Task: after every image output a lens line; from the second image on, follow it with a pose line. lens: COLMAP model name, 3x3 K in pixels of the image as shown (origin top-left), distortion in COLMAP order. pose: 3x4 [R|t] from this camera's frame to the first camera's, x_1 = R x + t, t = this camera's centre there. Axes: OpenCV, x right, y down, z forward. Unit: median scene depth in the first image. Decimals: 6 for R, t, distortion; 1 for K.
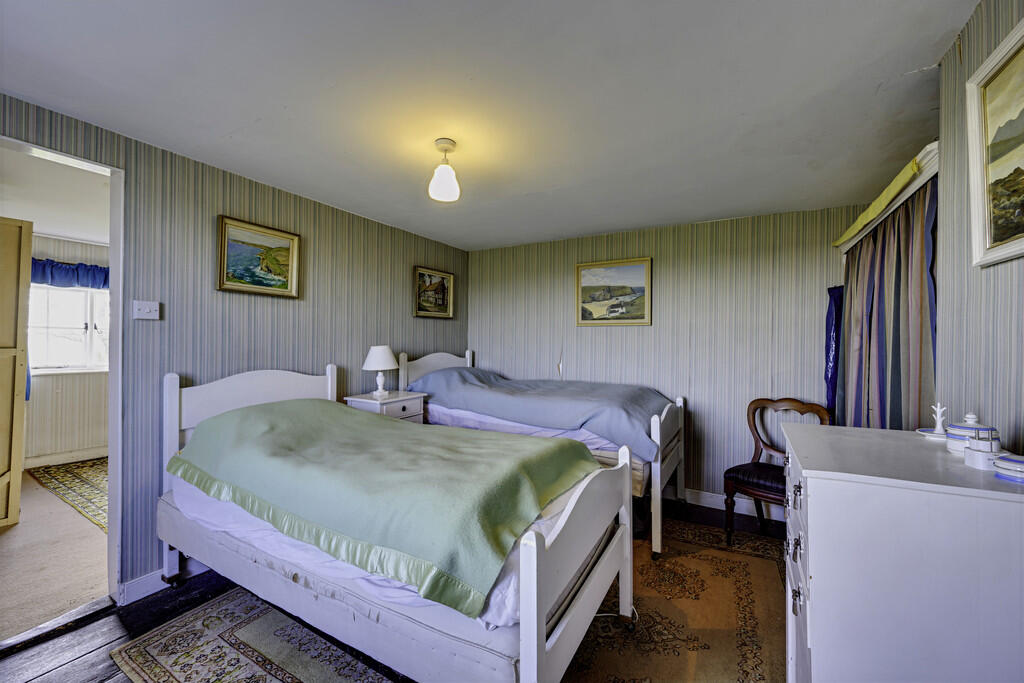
lens RADIAL K [[398.5, 0, 517.0], [0, 398.5, 341.3], [0, 0, 1]] dist [-0.005811, 0.000262]
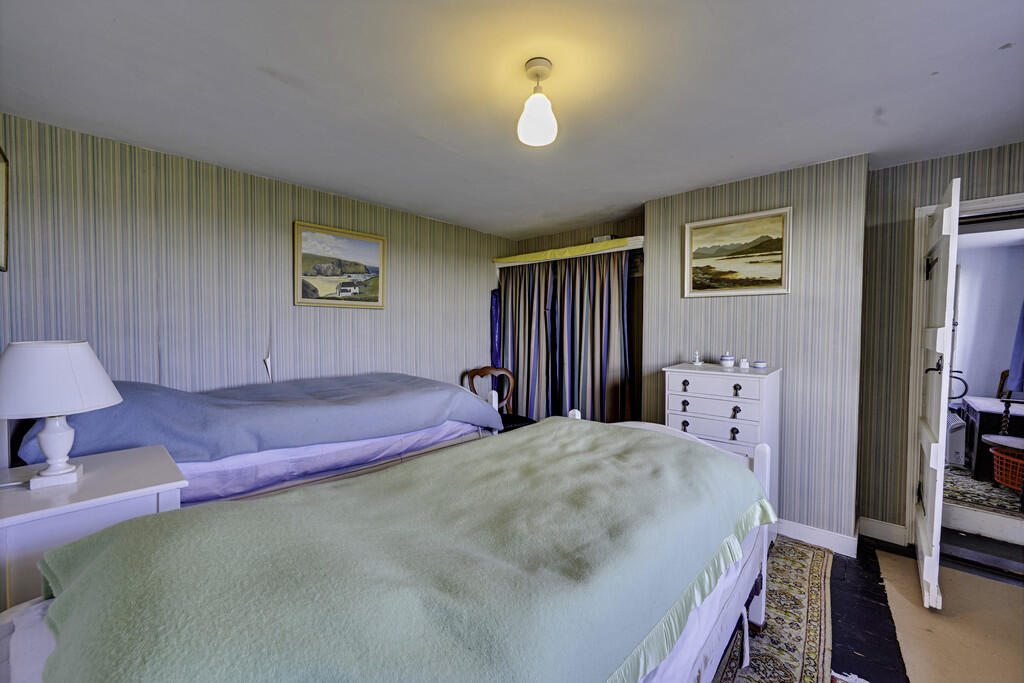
lens RADIAL K [[398.5, 0, 513.0], [0, 398.5, 338.4], [0, 0, 1]] dist [-0.005811, 0.000262]
pose [[0.233252, -0.033173, 0.971850, -0.503412], [-0.000884, 0.999410, 0.034326, -0.002879], [-0.972416, -0.008866, 0.233085, 0.458883]]
